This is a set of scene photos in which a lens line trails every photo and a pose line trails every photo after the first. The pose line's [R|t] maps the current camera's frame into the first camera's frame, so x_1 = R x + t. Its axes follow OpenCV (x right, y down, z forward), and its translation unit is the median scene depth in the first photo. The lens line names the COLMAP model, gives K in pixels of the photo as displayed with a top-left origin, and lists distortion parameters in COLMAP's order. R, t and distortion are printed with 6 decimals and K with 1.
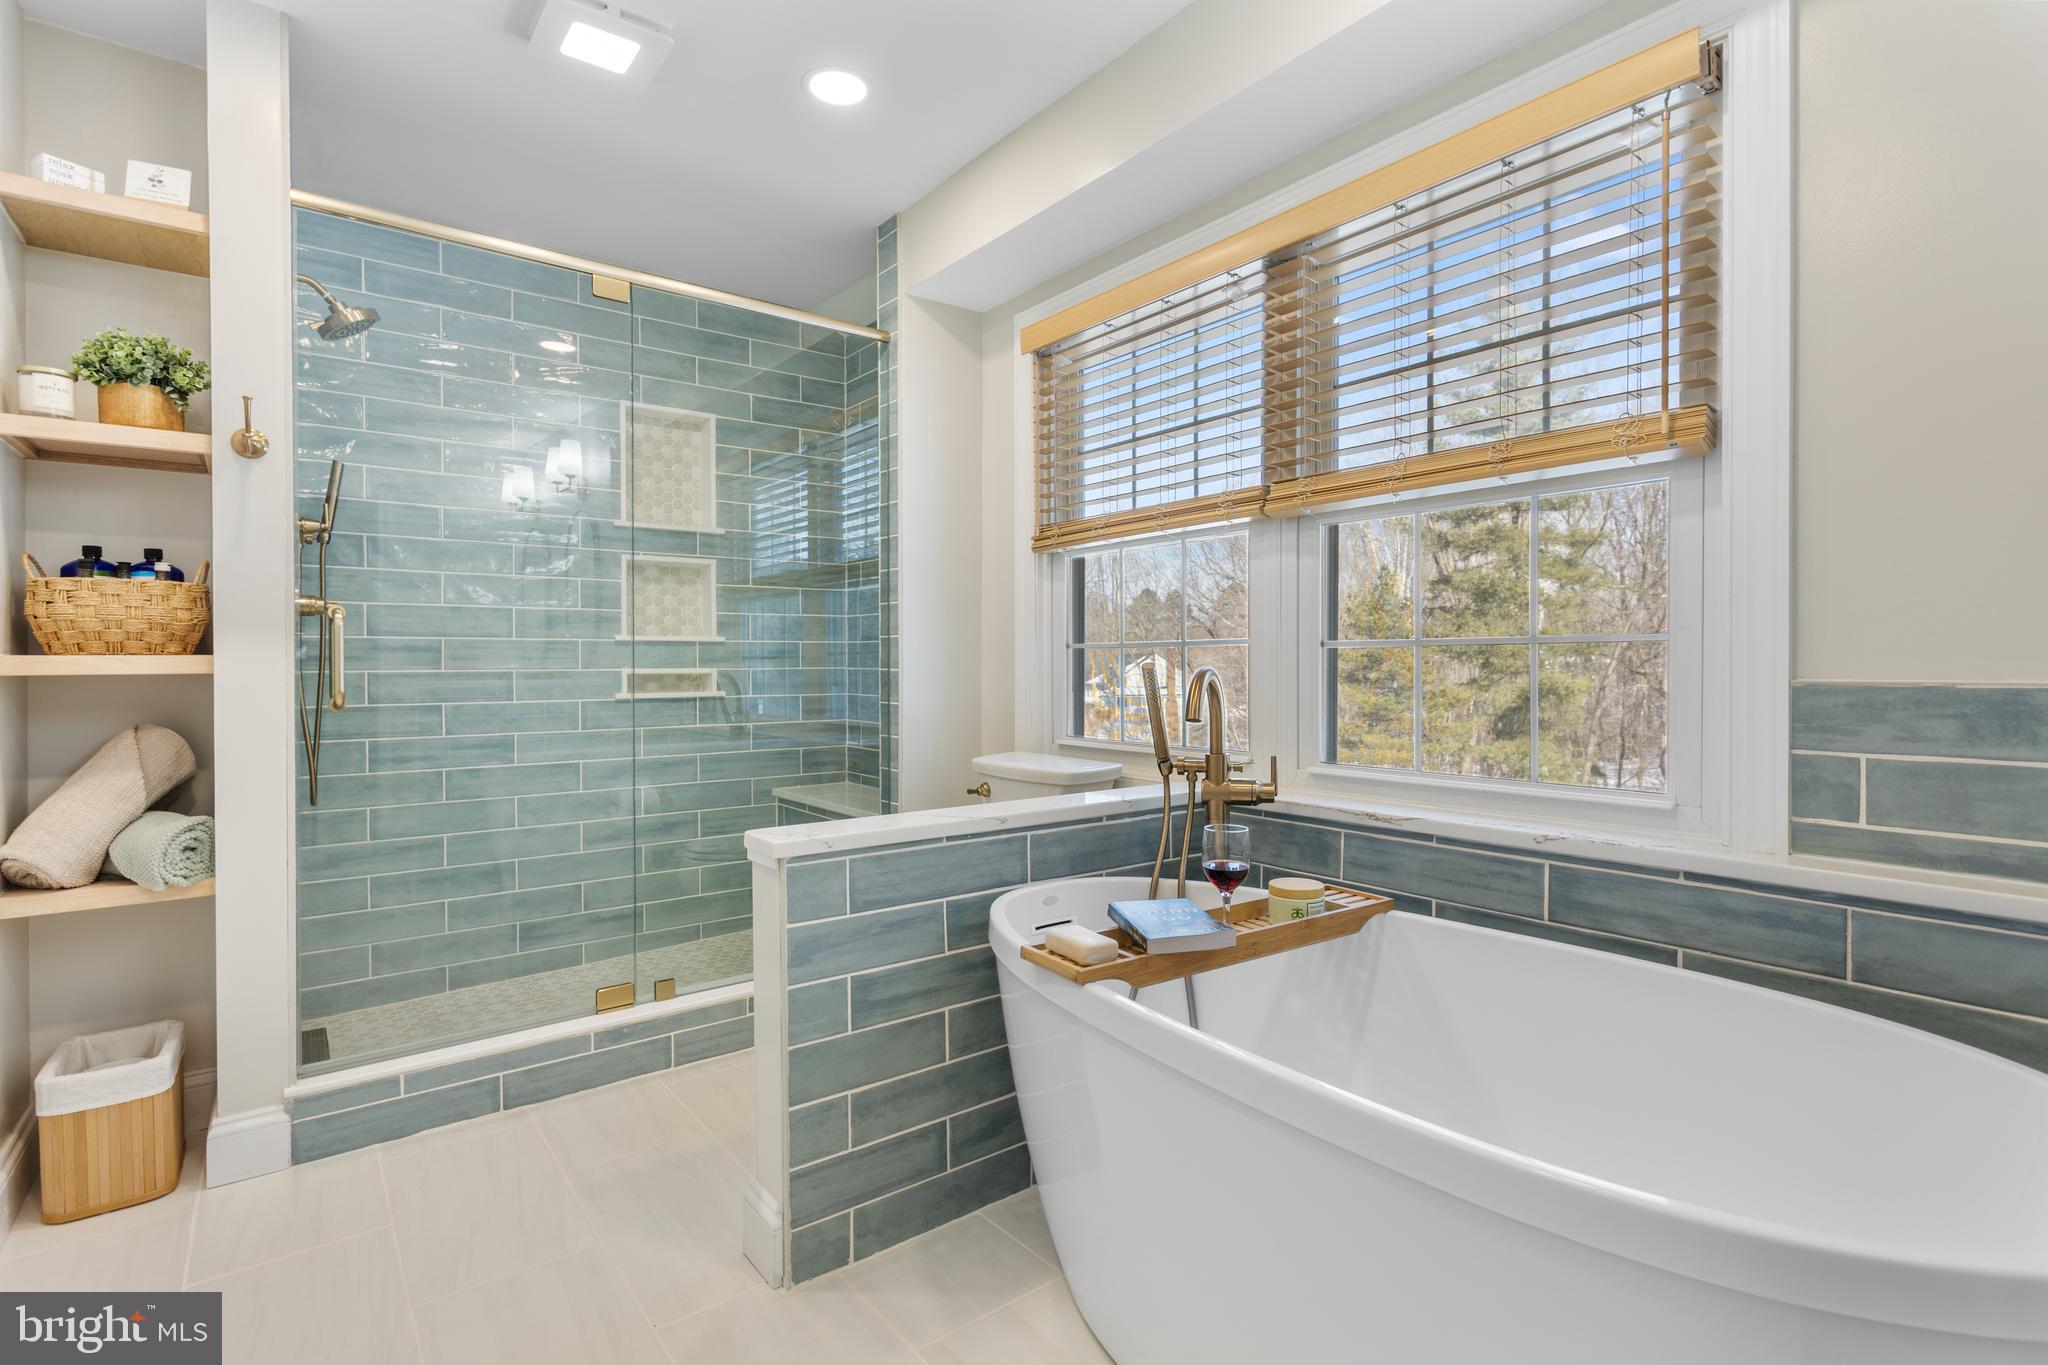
lens RADIAL K [[991.9, 0, 1026.2], [0, 991.9, 683.3], [0, 0, 1]] dist [-0.005656, 0.003675]
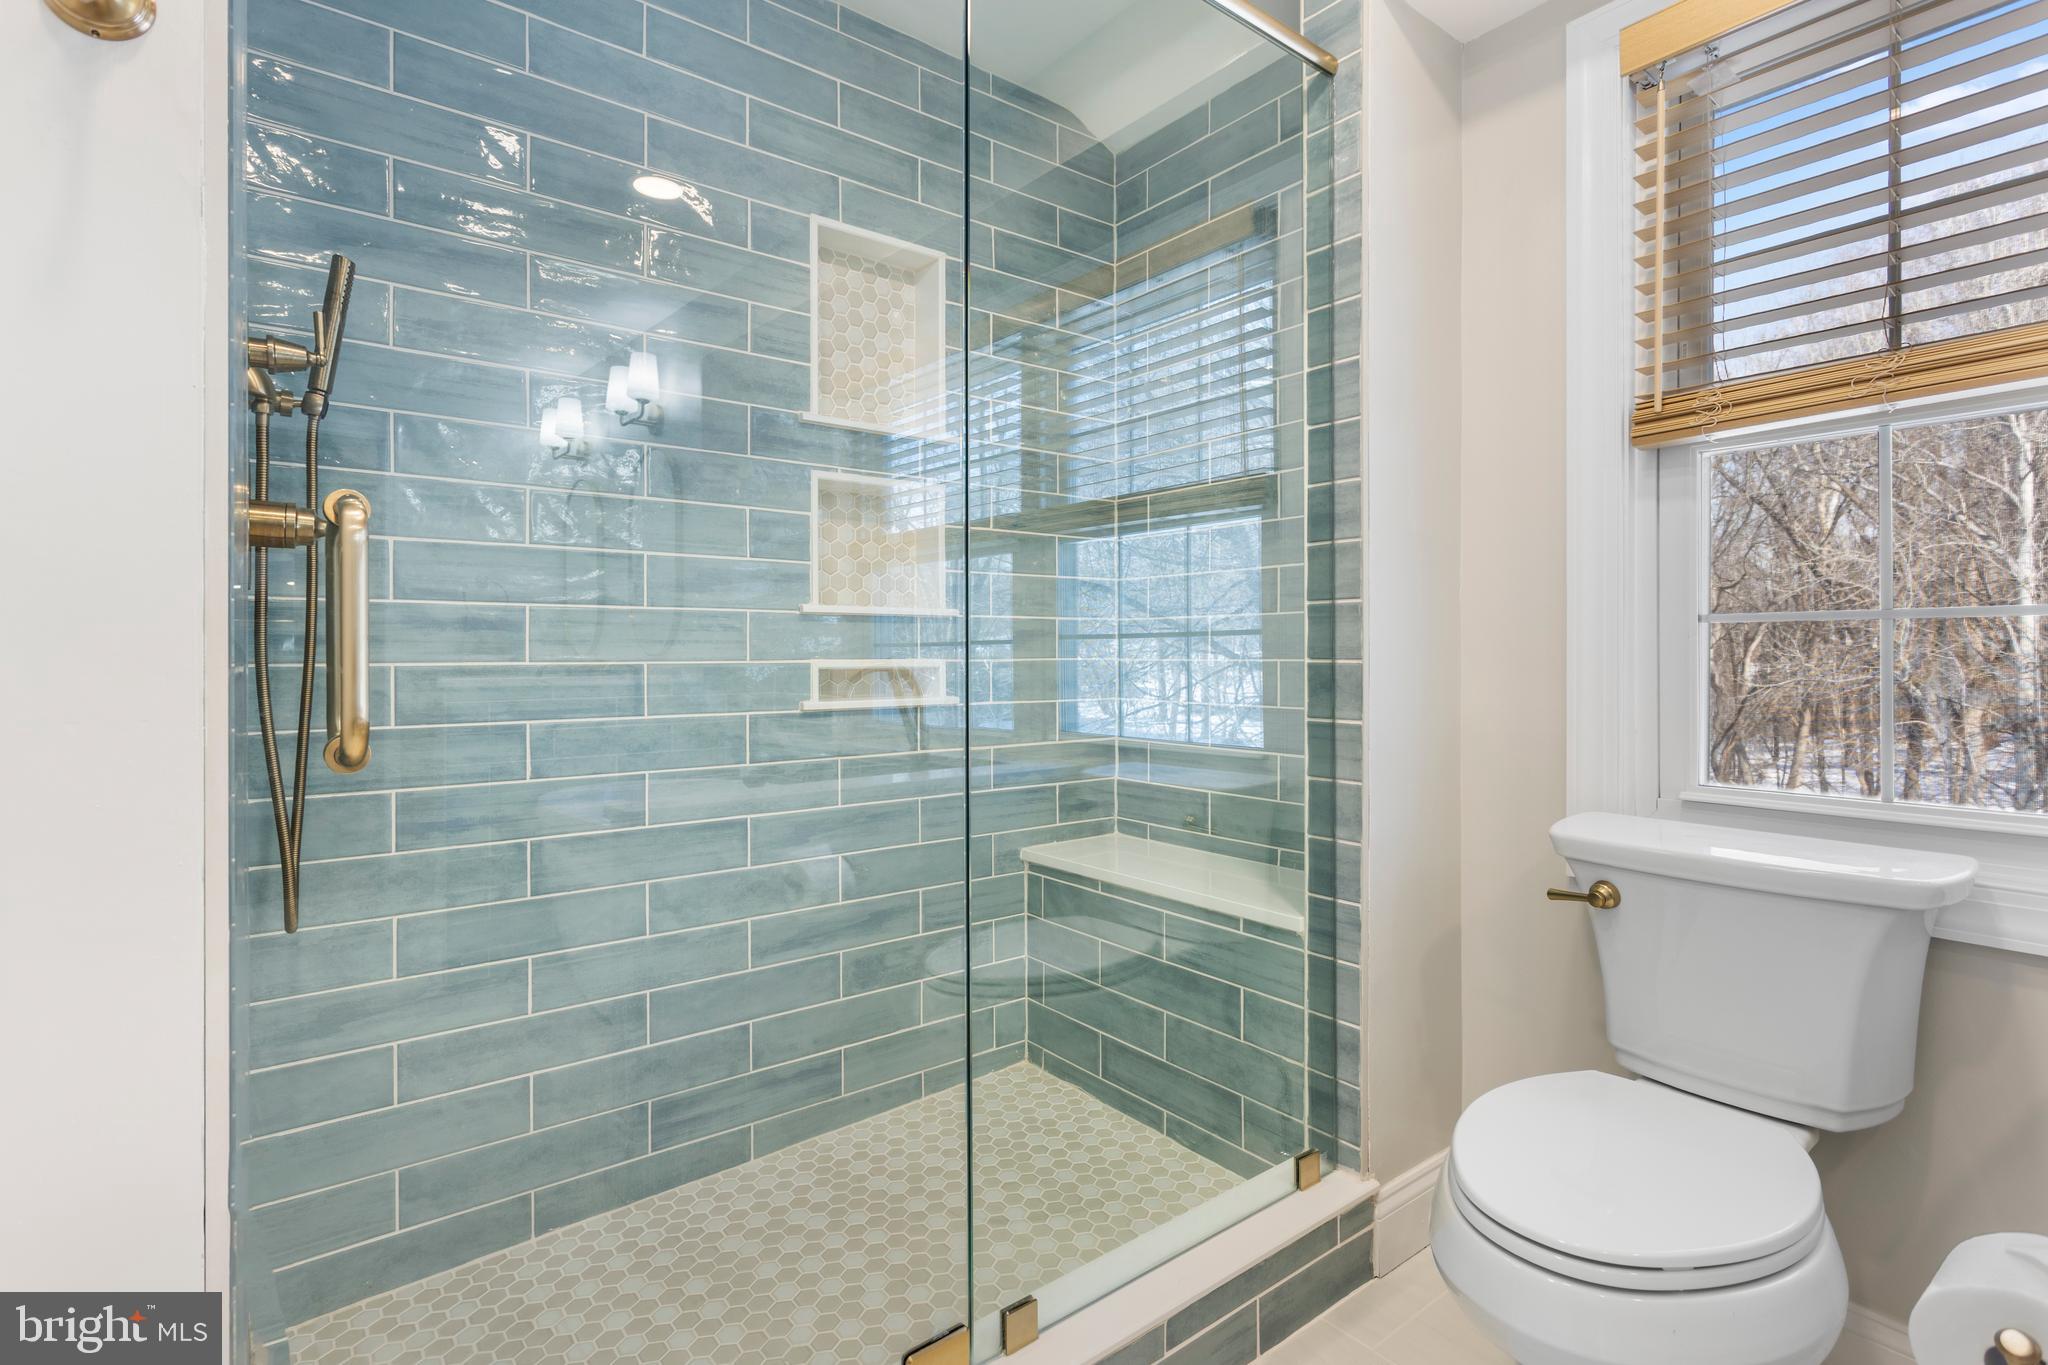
lens RADIAL K [[991.9, 0, 1022.3], [0, 991.9, 667.3], [0, 0, 1]] dist [-0.005656, 0.003675]
pose [[0.999986, -0.000119, 0.005358, -0.298289], [0.000161, 0.999969, -0.007852, -0.005673], [-0.005357, 0.007852, 0.999955, 0.419559]]
